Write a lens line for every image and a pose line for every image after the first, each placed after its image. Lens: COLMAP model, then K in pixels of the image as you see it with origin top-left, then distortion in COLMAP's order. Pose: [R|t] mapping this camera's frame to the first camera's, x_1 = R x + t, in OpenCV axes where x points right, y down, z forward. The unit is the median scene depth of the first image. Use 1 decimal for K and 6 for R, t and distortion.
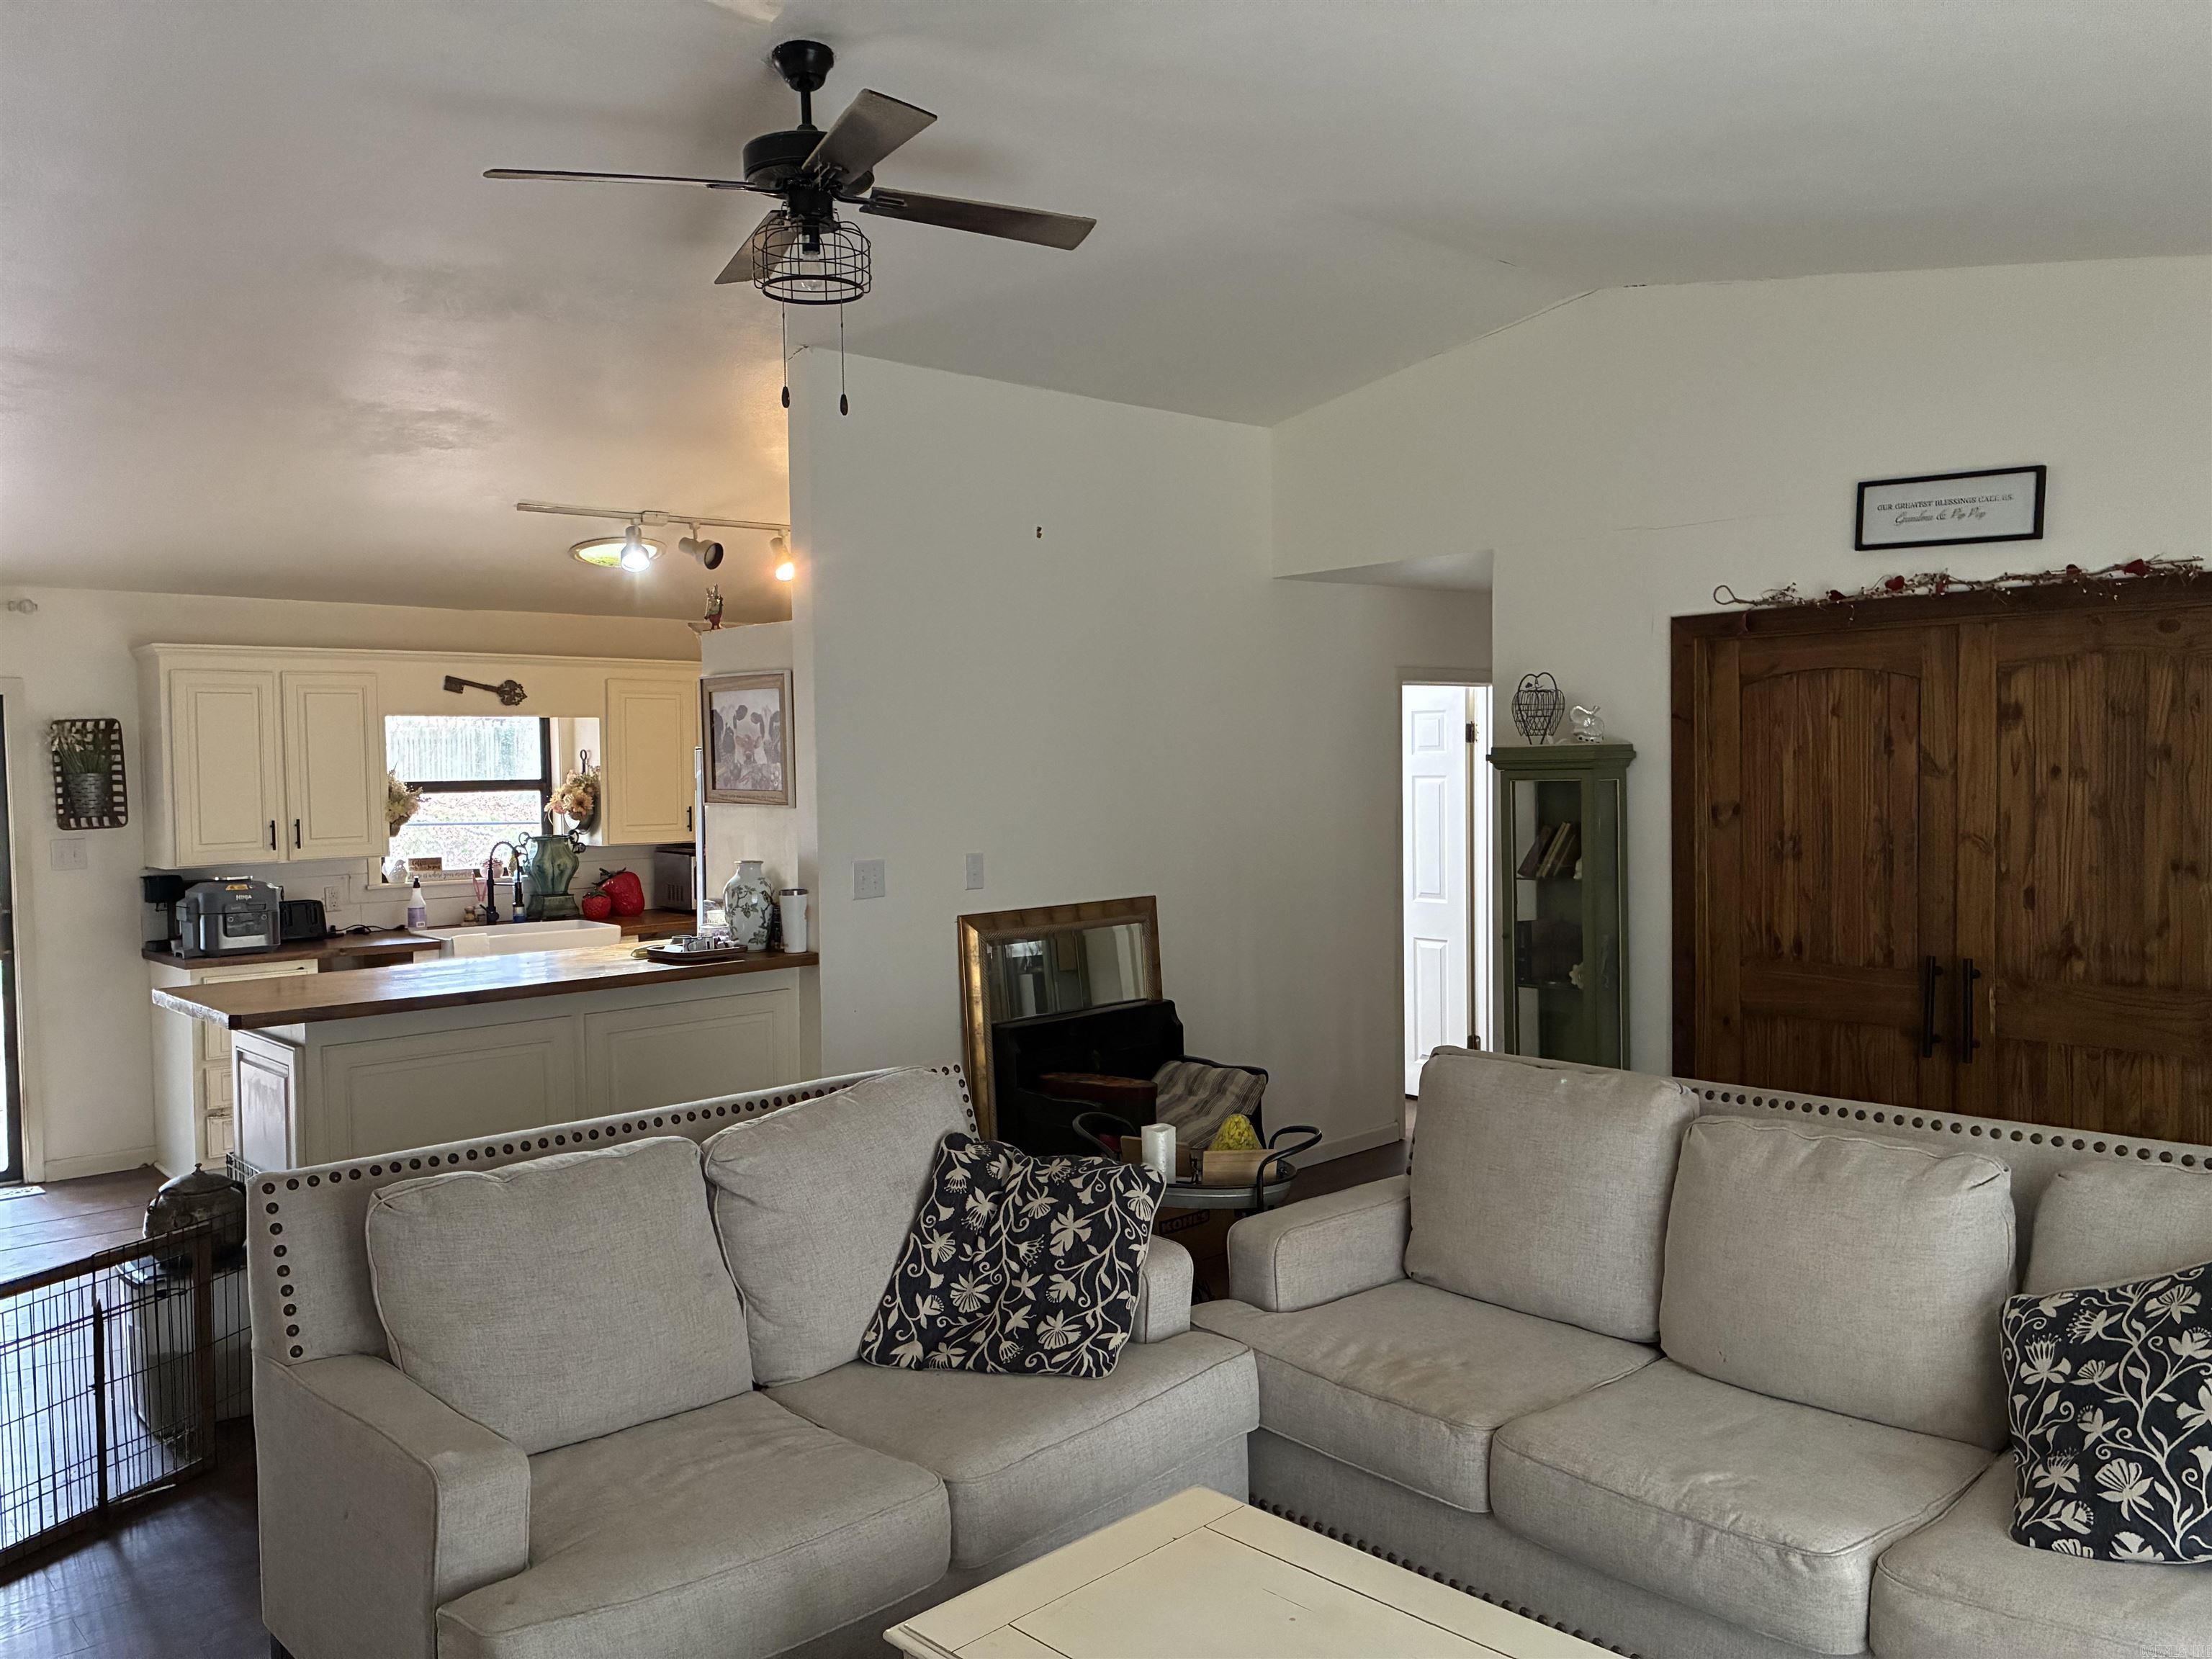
lens RADIAL K [[1694.6, 0, 1106.0], [0, 1694.6, 829.5], [0, 0, 1]] dist [0.075737, -0.091577]
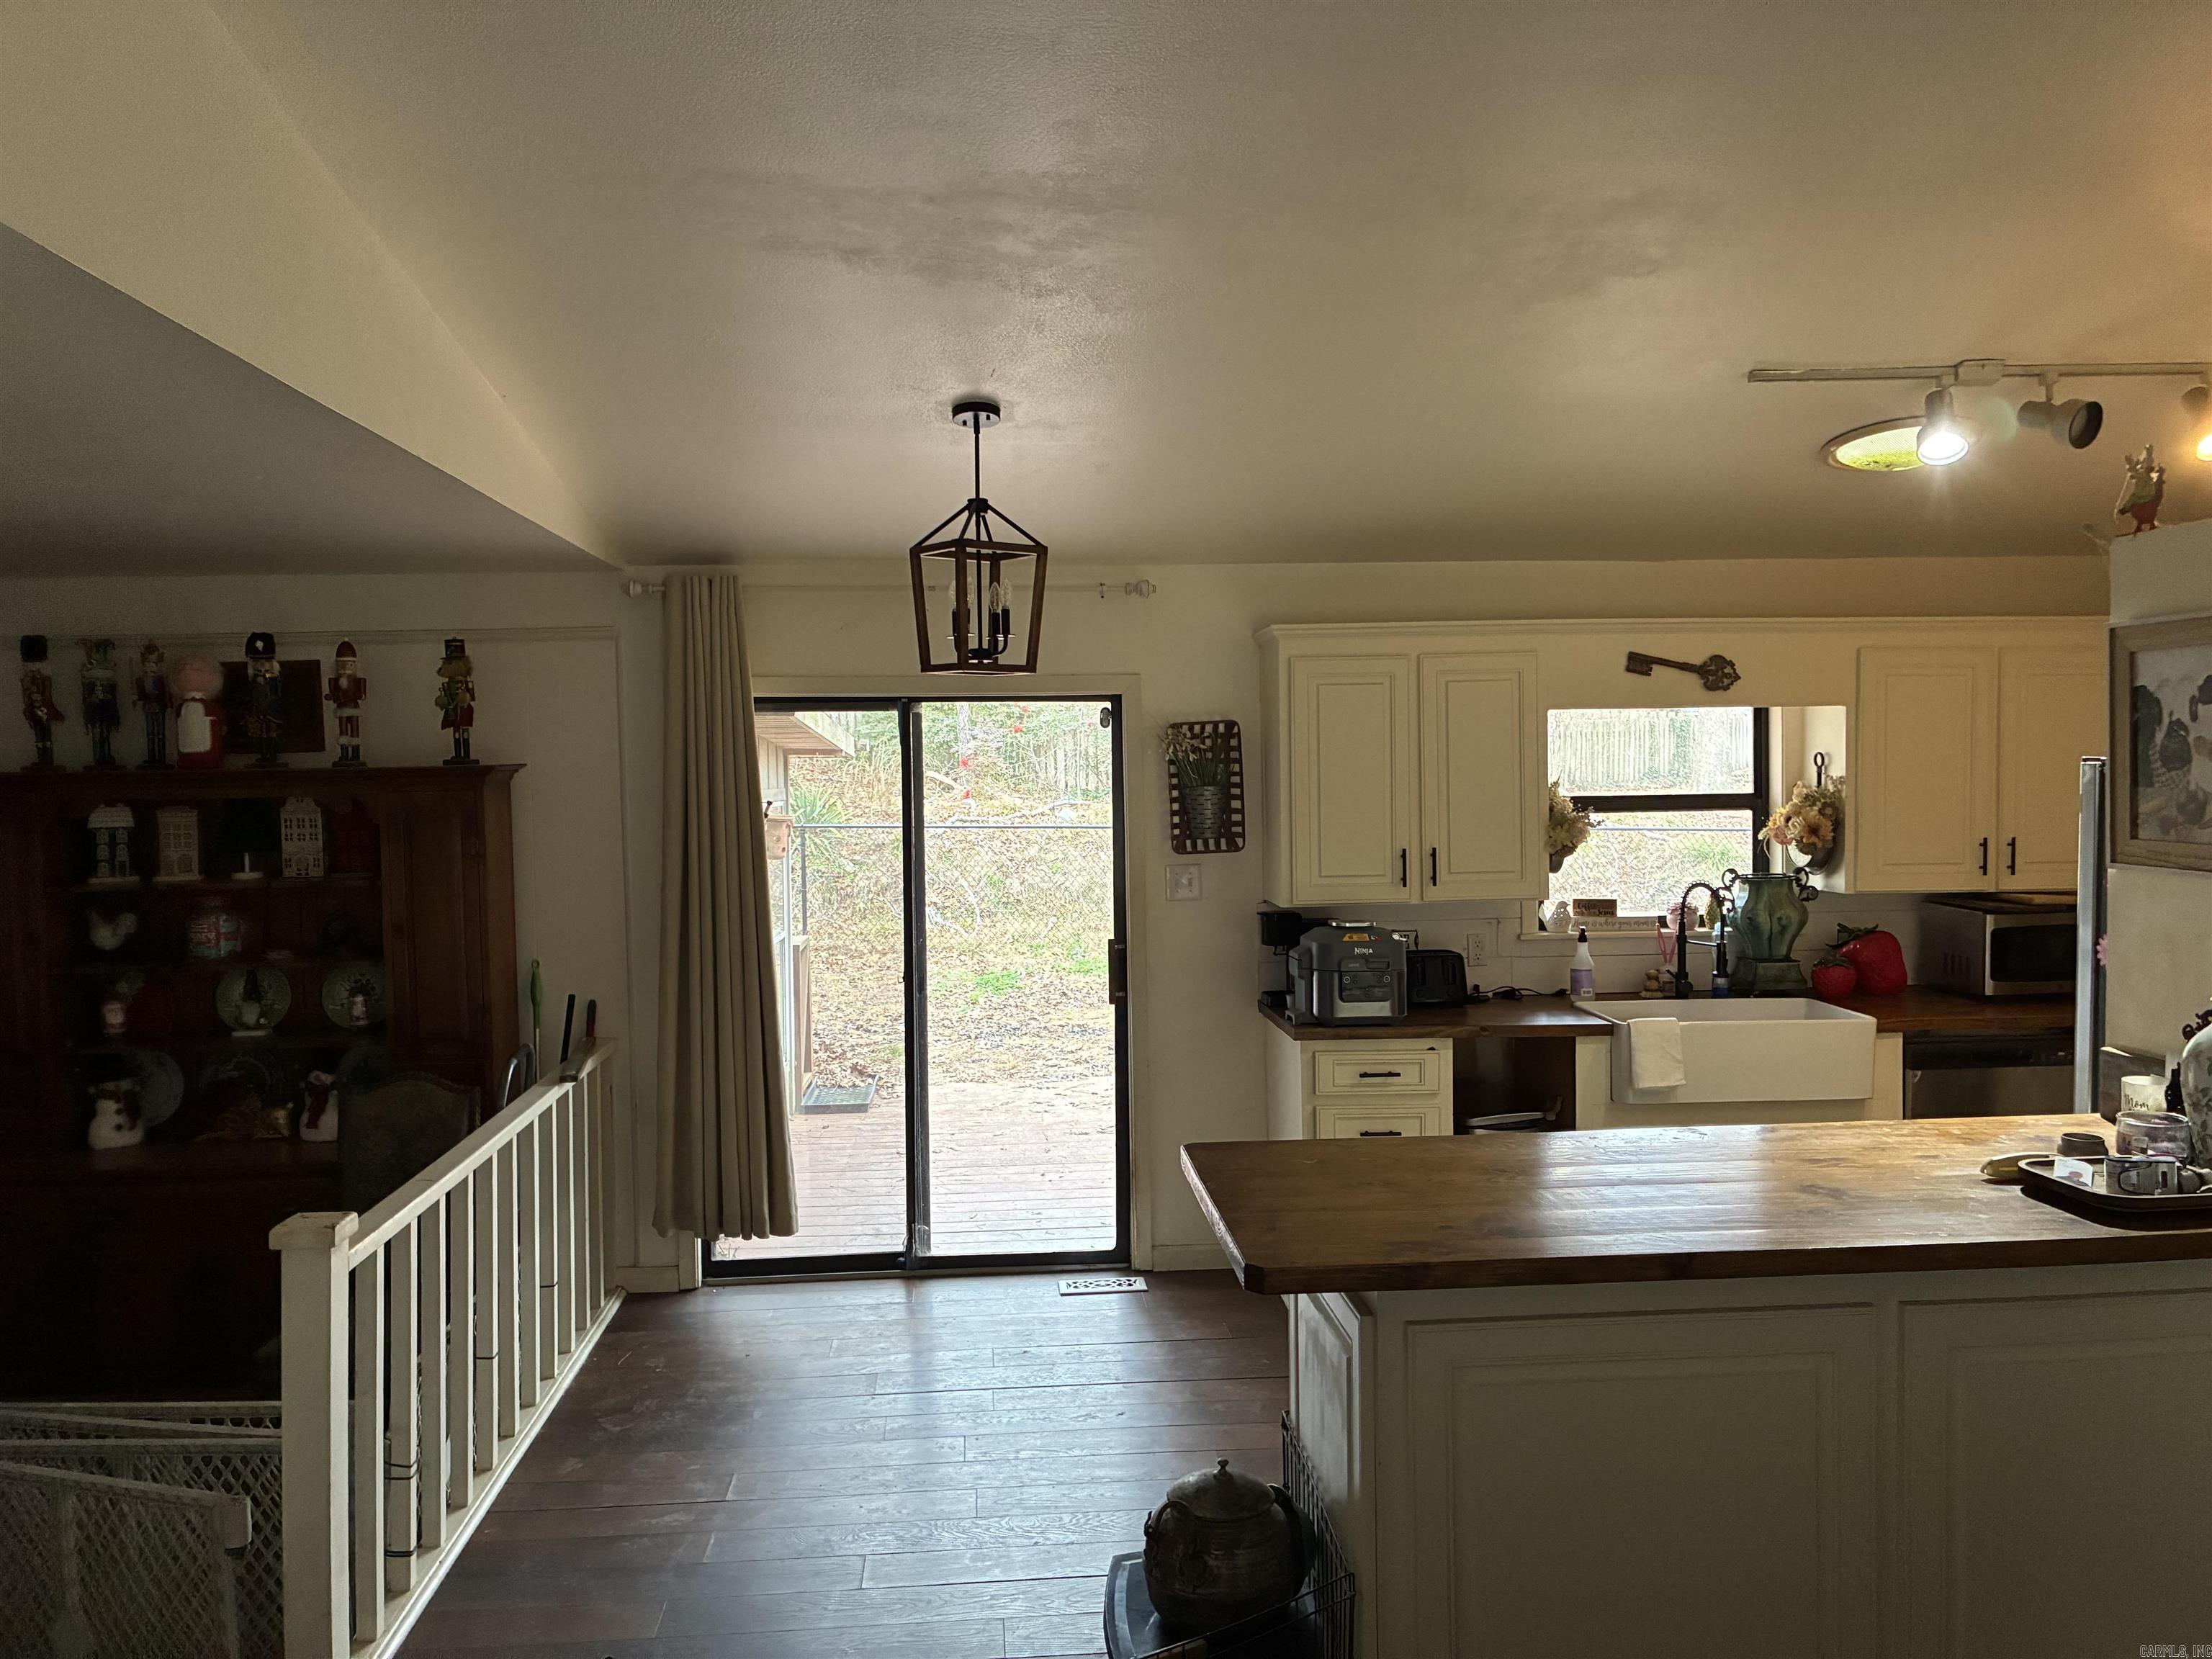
lens RADIAL K [[1628.1, 0, 1096.7], [0, 1628.1, 802.2], [0, 0, 1]] dist [0.070452, -0.084011]
pose [[0.780852, 0.017802, -0.624463, -0.131624], [-0.022851, 0.999739, -0.000073, -0.022216], [0.624298, 0.014326, 0.781055, 0.329794]]
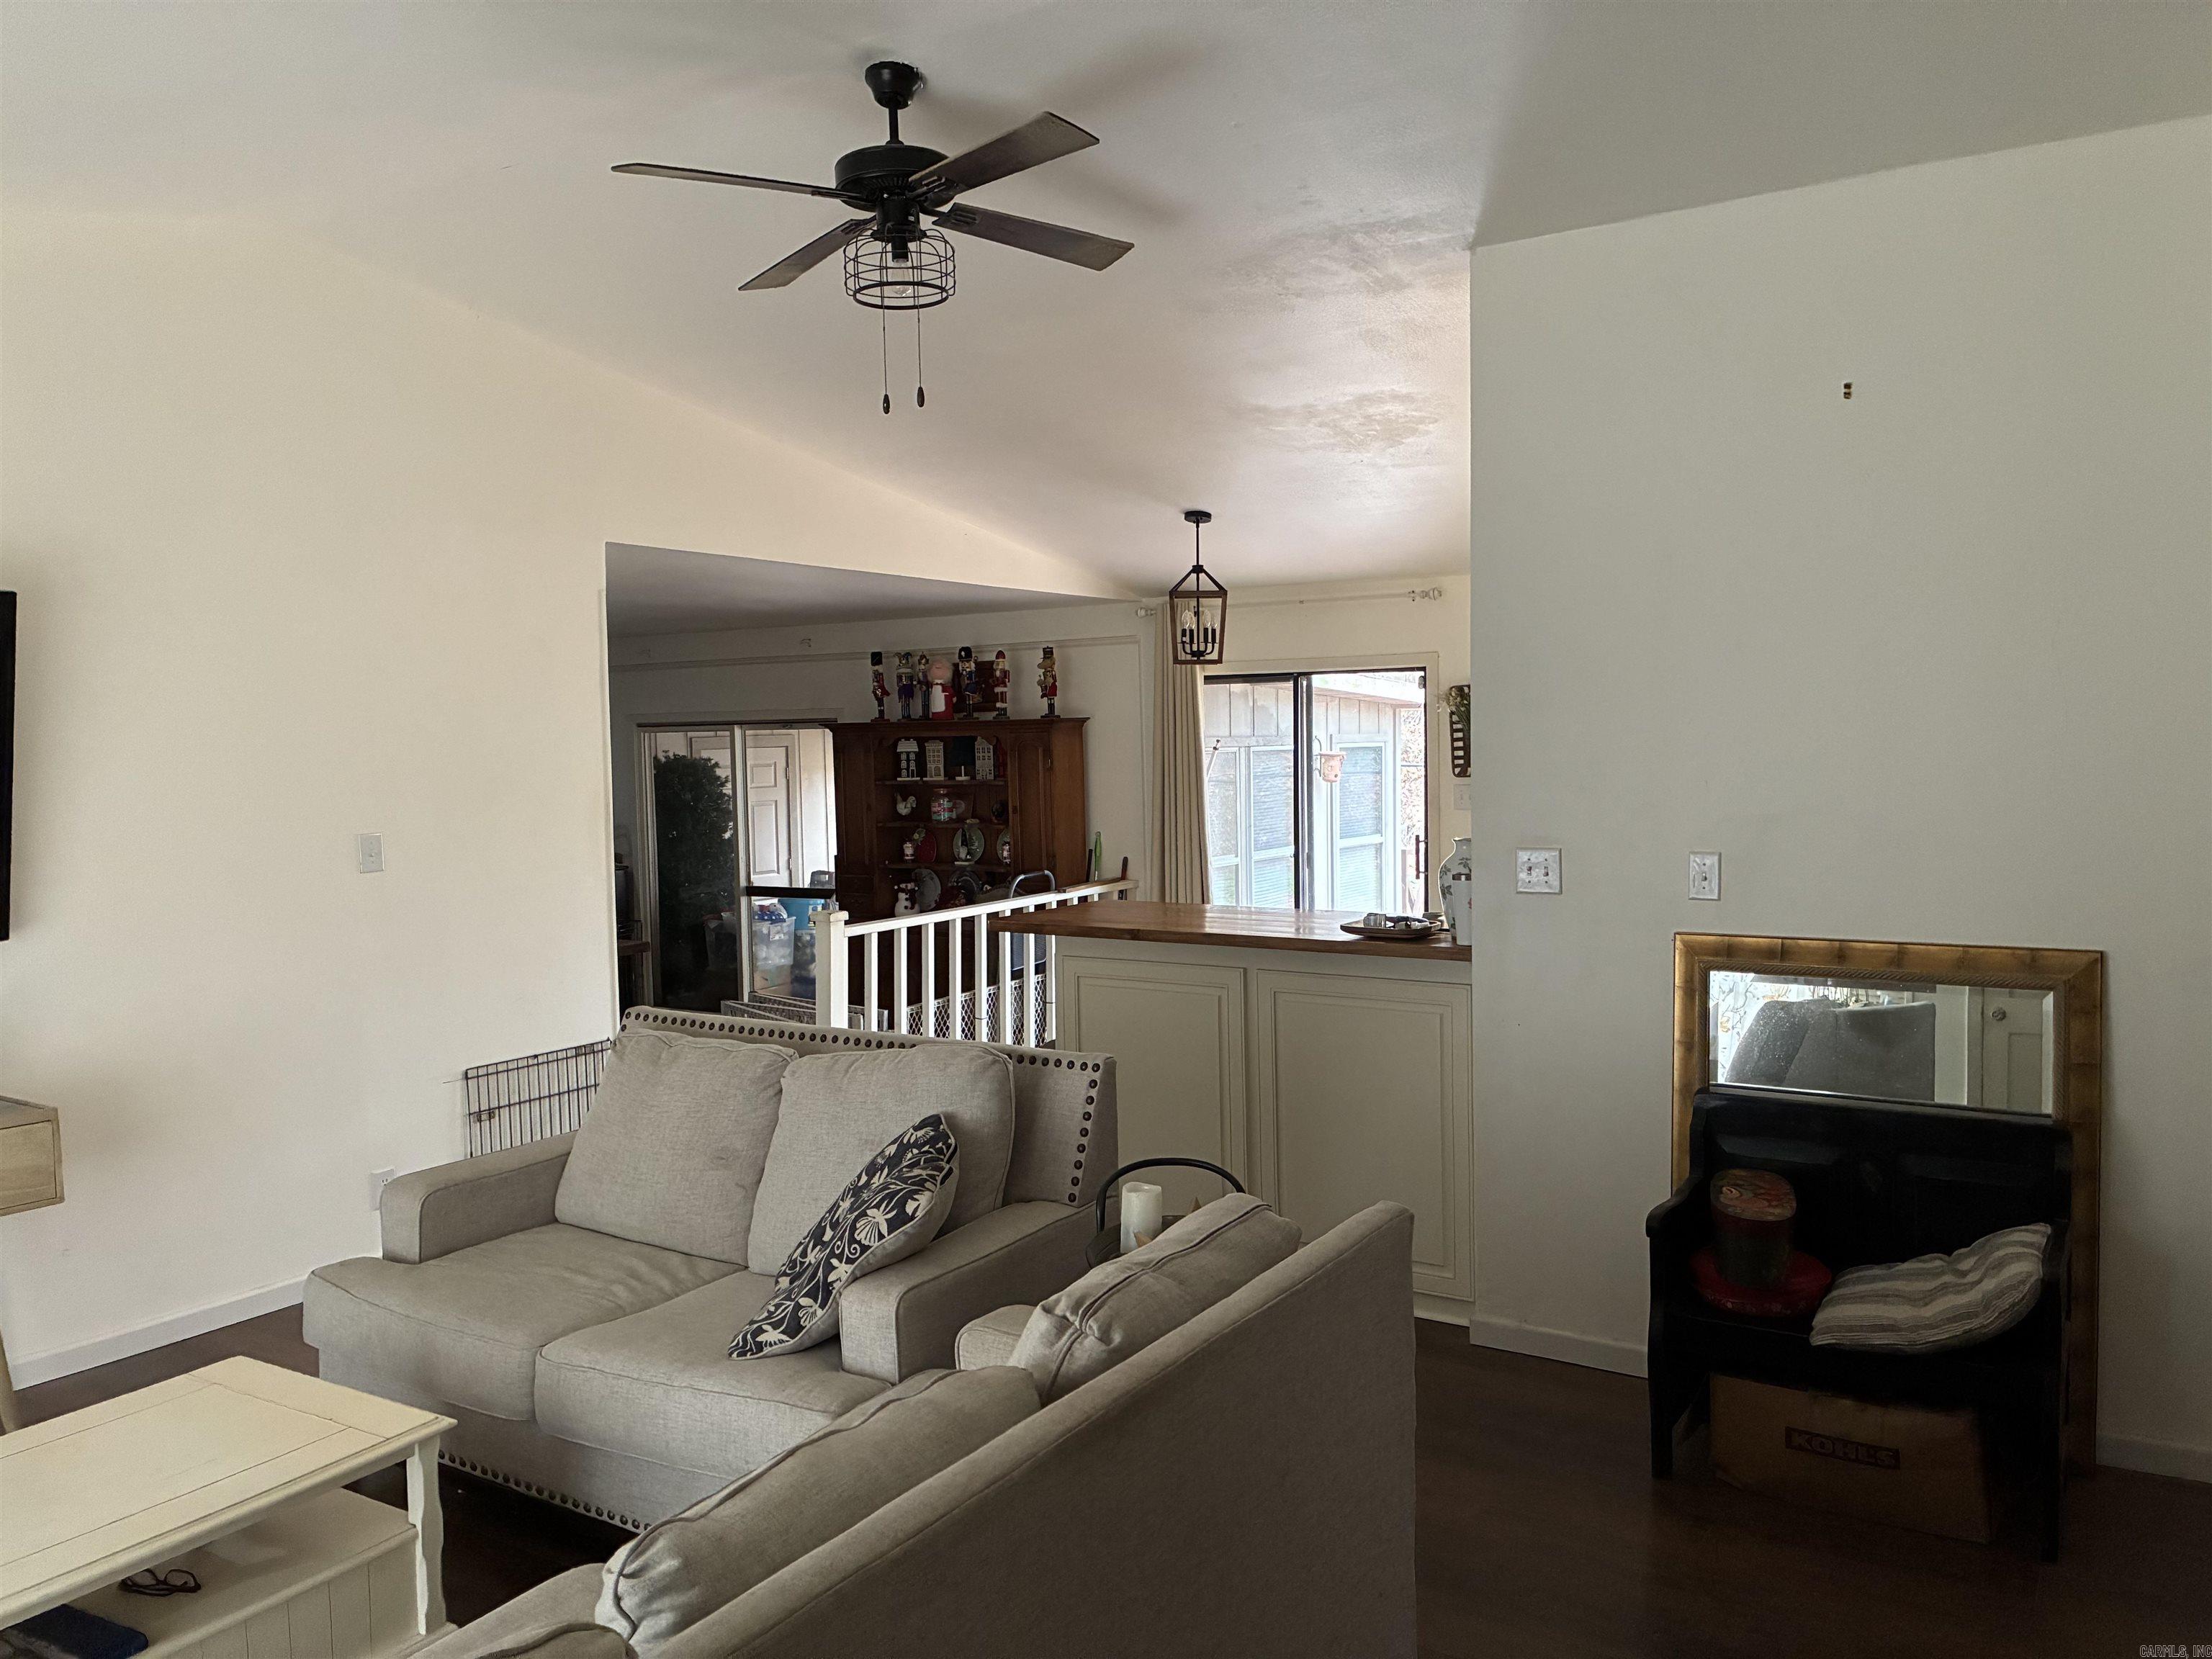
lens RADIAL K [[1694.6, 0, 1106.0], [0, 1694.6, 829.5], [0, 0, 1]] dist [0.075737, -0.091577]
pose [[0.232728, 0.066705, -0.970252, 0.468520], [-0.027262, 0.997700, 0.062053, -0.028576], [0.972160, 0.012009, 0.234012, 0.449258]]
